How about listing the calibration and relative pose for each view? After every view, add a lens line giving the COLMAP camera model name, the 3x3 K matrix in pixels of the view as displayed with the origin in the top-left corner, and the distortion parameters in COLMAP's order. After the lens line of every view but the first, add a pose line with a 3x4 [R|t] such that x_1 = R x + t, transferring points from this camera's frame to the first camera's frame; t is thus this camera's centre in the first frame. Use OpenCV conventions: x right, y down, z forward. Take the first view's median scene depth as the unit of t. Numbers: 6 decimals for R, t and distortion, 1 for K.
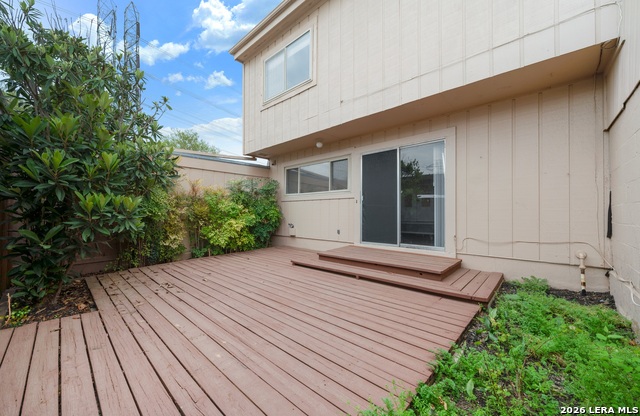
lens RADIAL K [[239.1, 0, 319.4], [0, 239.1, 217.7], [0, 0, 1]] dist [0.000056, 0.000079]
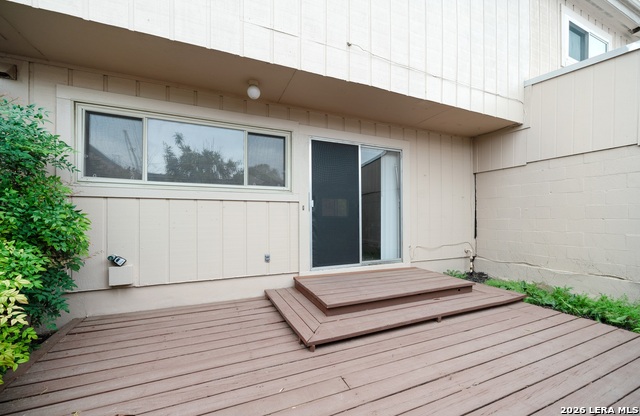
lens RADIAL K [[244.7, 0, 318.8], [0, 244.7, 224.0], [0, 0, 1]] dist [0.000346, 0.000025]
pose [[0.424091, -0.024703, 0.905283, -0.438193], [0.019504, 0.999645, 0.018141, -0.035830], [-0.905410, 0.009964, 0.424422, 0.692006]]
